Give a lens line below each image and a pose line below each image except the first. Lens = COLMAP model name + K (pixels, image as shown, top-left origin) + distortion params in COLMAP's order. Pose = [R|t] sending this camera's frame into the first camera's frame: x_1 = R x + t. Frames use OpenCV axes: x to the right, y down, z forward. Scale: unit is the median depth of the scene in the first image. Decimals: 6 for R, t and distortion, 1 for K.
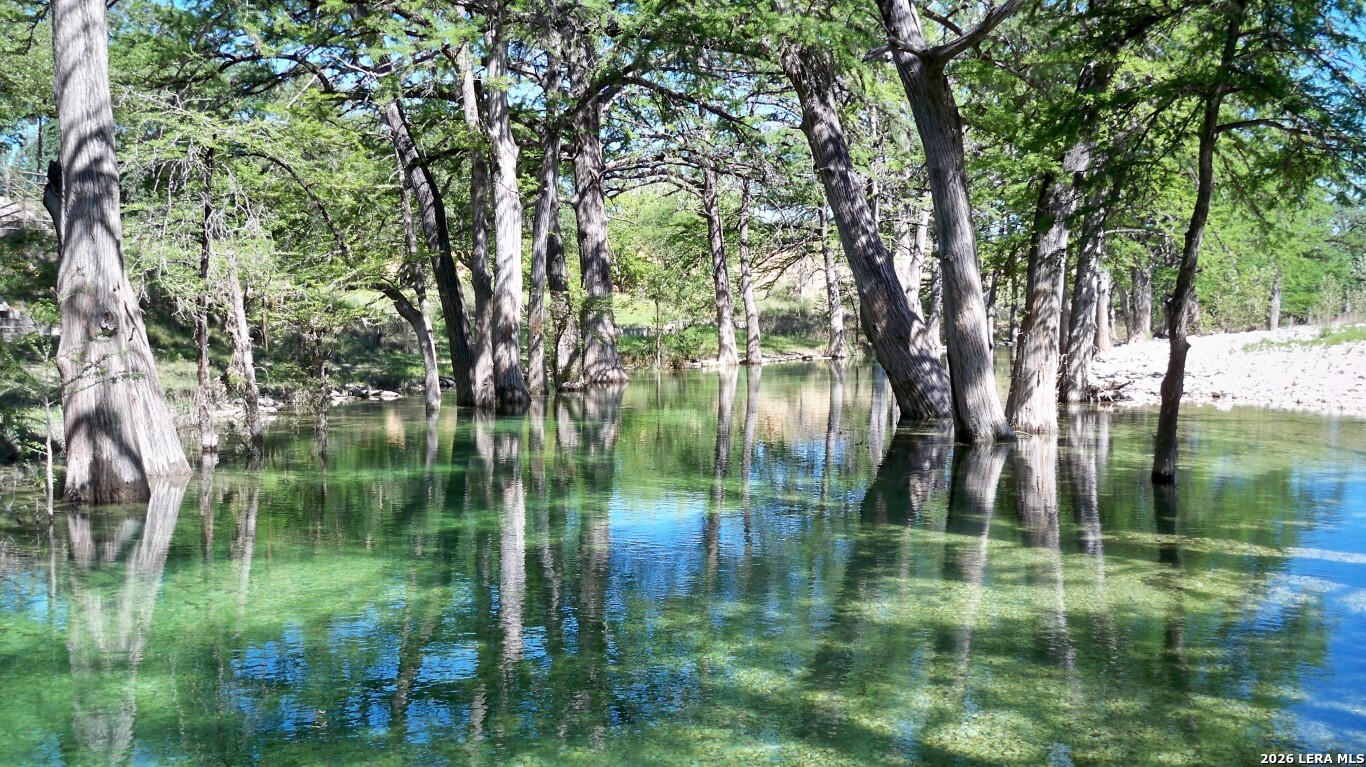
lens RADIAL K [[1330.6, 0, 683.0], [0, 1330.6, 383.5], [0, 0, 1]] dist [-0.119922, -0.017513]
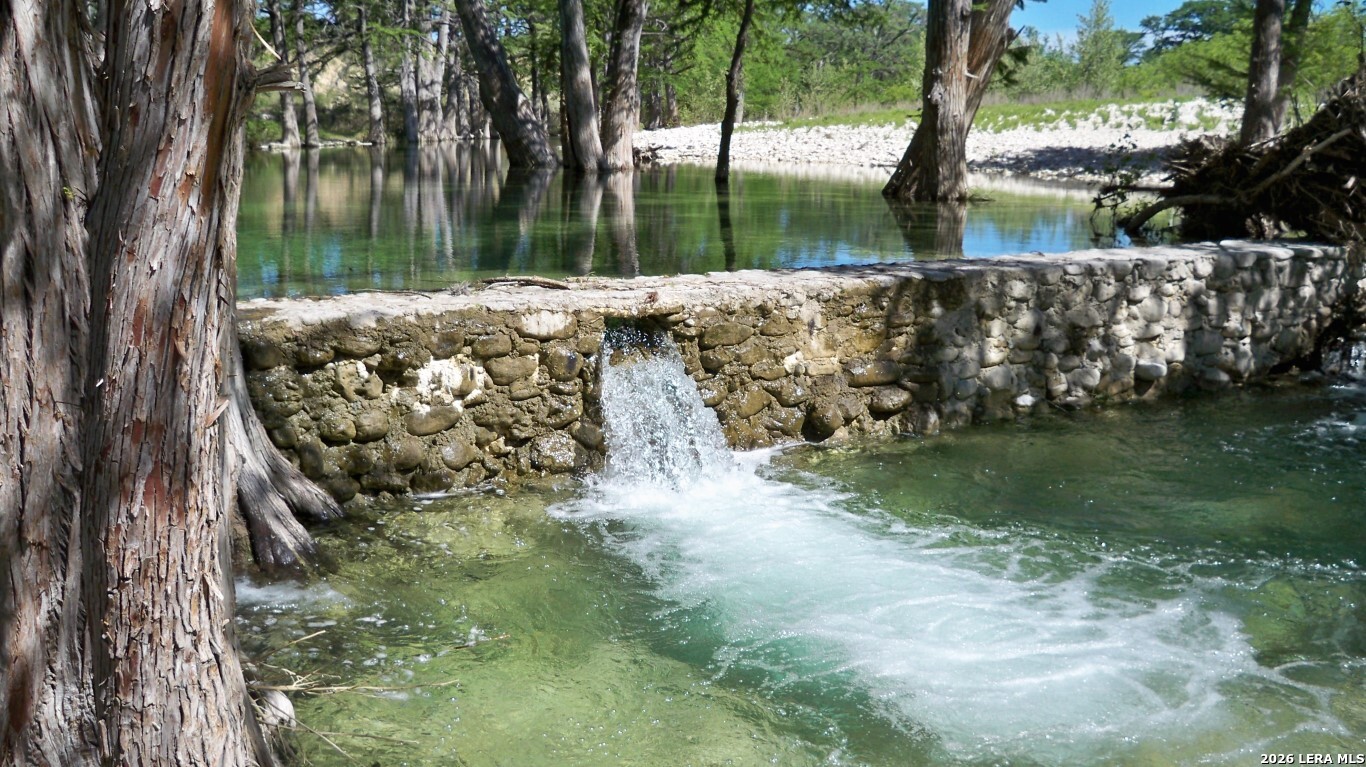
lens RADIAL K [[1337.4, 0, 651.0], [0, 1337.4, 379.6], [0, 0, 1]] dist [-0.110160, 0.000683]
pose [[0.931953, -0.056058, 0.358219, -0.176146], [0.004657, 0.989745, 0.142772, 0.041654], [-0.362549, -0.131389, 0.922657, -0.298284]]
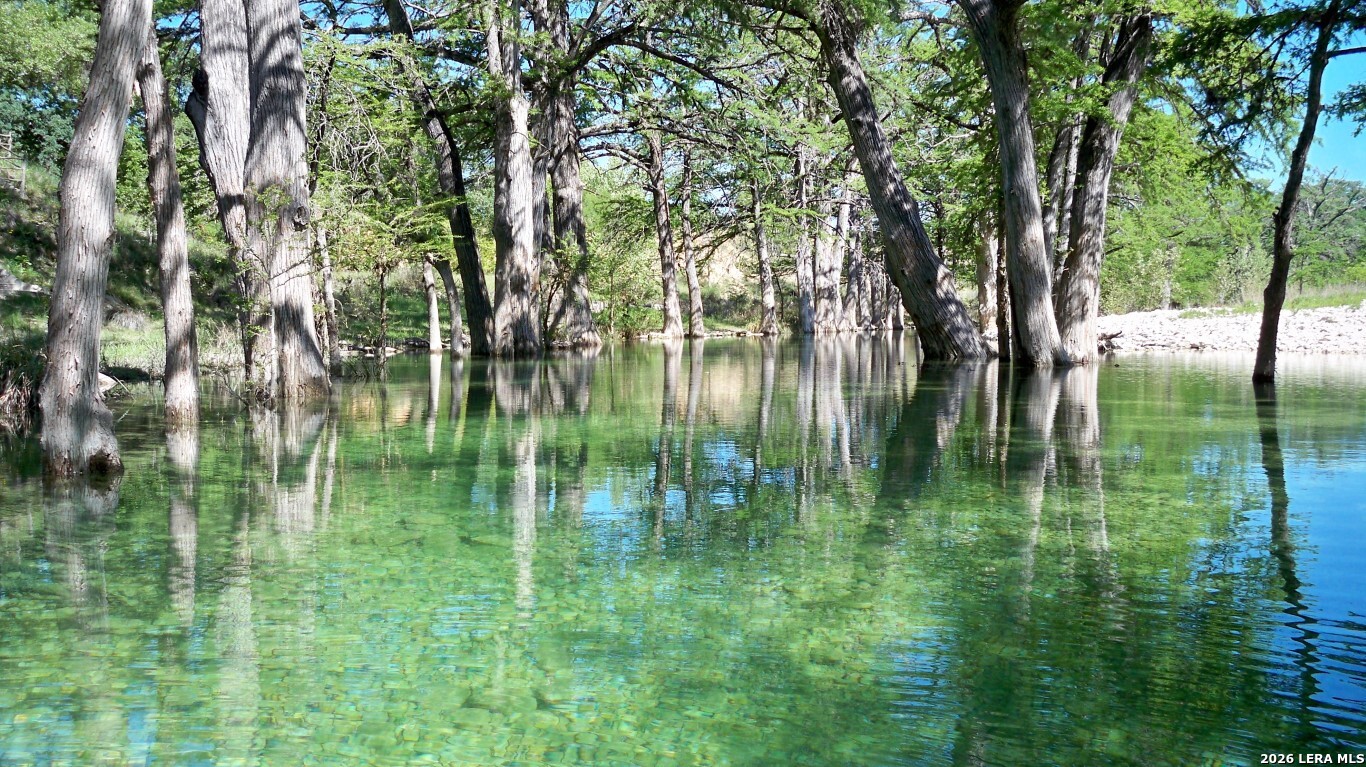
lens RADIAL K [[1337.4, 0, 651.0], [0, 1337.4, 379.6], [0, 0, 1]] dist [-0.110160, 0.000683]
pose [[0.997167, -0.002244, 0.075191, -0.112770], [0.002390, 0.999995, -0.001840, 0.037932], [-0.075186, 0.002014, 0.997167, -0.024086]]
